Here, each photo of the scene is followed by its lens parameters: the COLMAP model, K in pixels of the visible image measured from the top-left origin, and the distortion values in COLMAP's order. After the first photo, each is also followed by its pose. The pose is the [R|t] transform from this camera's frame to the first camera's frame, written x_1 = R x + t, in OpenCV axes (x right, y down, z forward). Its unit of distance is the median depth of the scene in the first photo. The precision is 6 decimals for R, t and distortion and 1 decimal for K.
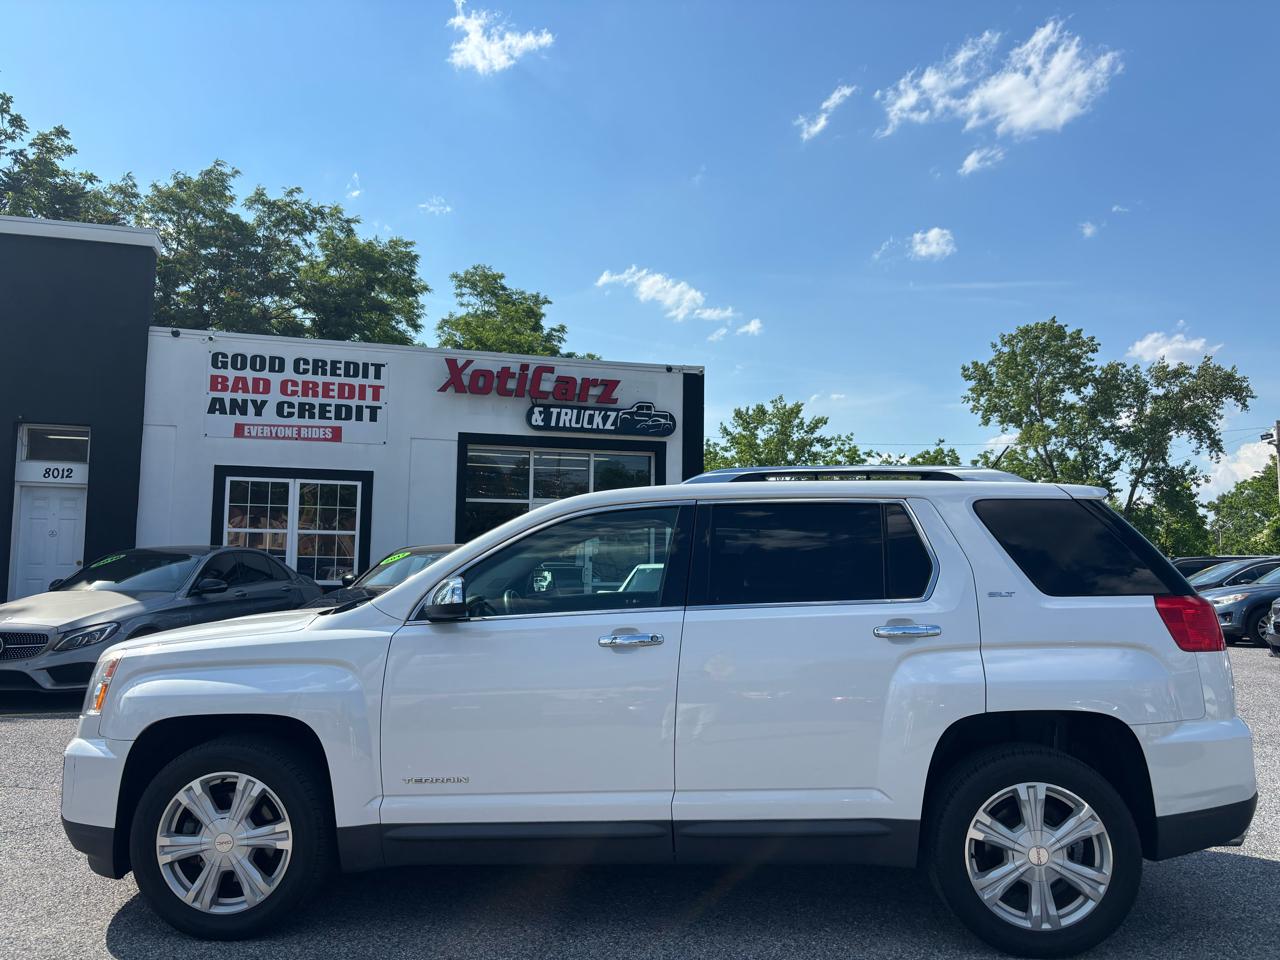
lens RADIAL K [[973.1, 0, 647.4], [0, 973.1, 489.1], [0, 0, 1]] dist [0.024089, -0.028876]
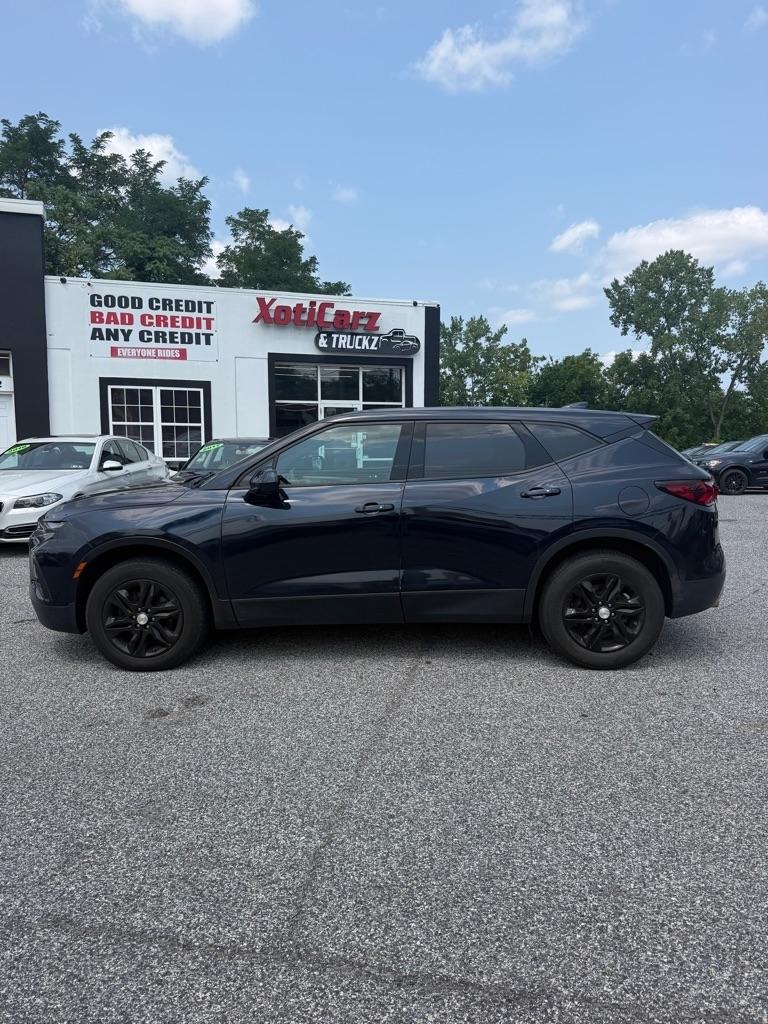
lens RADIAL K [[718.5, 0, 392.2], [0, 718.5, 520.8], [0, 0, 1]] dist [0.074159, -0.097316]
pose [[0.999482, -0.012224, 0.029758, -0.048141], [0.006419, 0.982176, 0.187854, -0.014068], [-0.031524, -0.187566, 0.981746, -0.084313]]
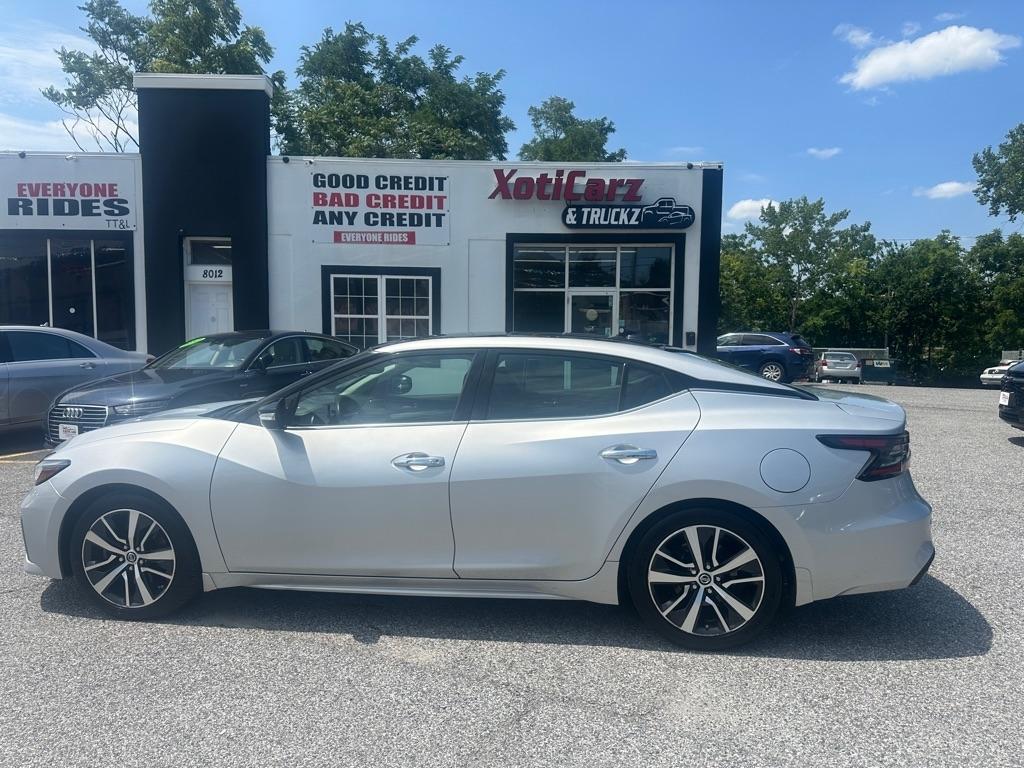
lens RADIAL K [[700.6, 0, 512.2], [0, 700.6, 400.3], [0, 0, 1]] dist [0.095267, -0.113985]
pose [[0.969212, 0.016919, -0.245646, 0.032567], [0.024494, 0.986063, 0.164558, 0.003501], [0.245007, -0.165509, 0.955290, 0.128072]]
